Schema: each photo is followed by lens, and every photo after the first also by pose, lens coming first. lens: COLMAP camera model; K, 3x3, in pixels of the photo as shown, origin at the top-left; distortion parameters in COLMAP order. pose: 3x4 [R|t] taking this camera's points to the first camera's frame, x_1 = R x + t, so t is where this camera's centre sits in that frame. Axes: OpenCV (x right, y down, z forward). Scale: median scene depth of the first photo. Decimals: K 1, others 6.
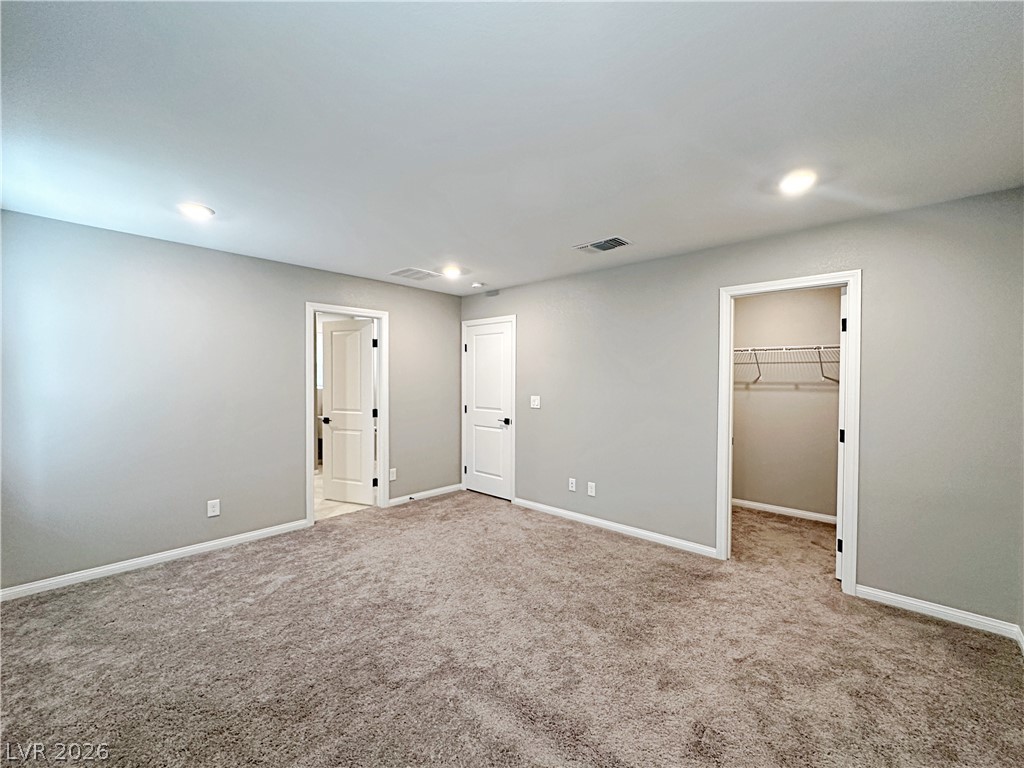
lens RADIAL K [[426.6, 0, 511.4], [0, 426.6, 386.0], [0, 0, 1]] dist [-0.001193, -0.000013]
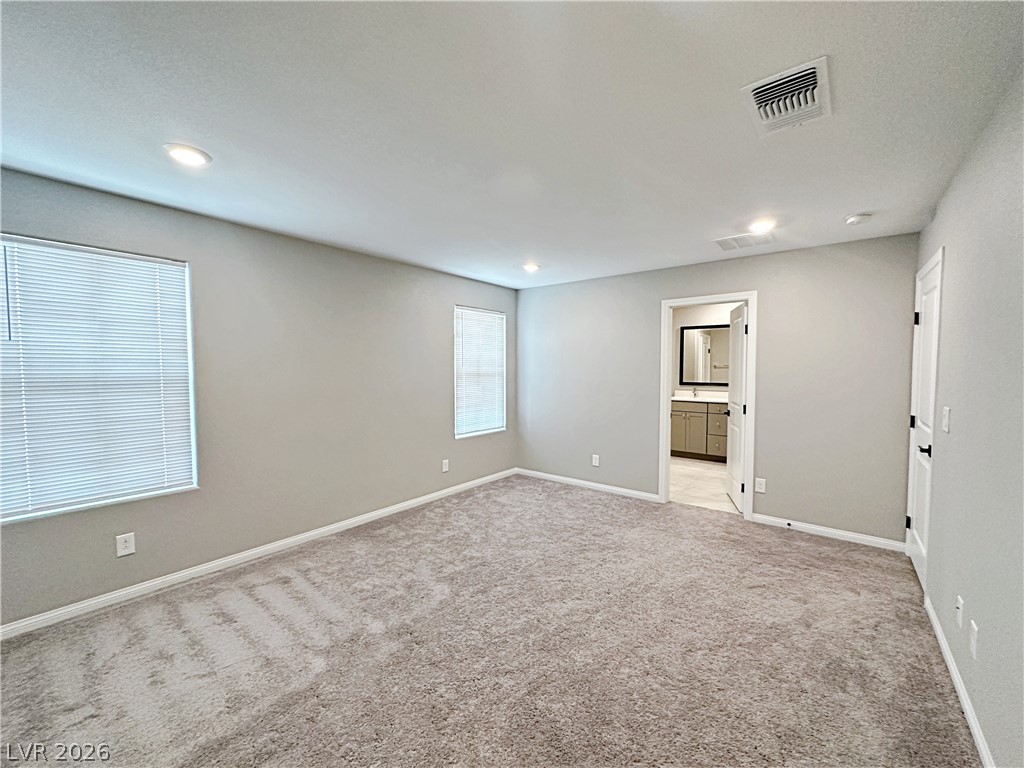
lens RADIAL K [[411.4, 0, 512.0], [0, 411.4, 384.0], [0, 0, 1]] dist [-0.000494, -0.000042]
pose [[0.072207, 0.039441, -0.996610, 0.533621], [-0.014340, 0.999156, 0.038503, -0.015229], [0.997287, 0.011512, 0.072711, 0.510188]]
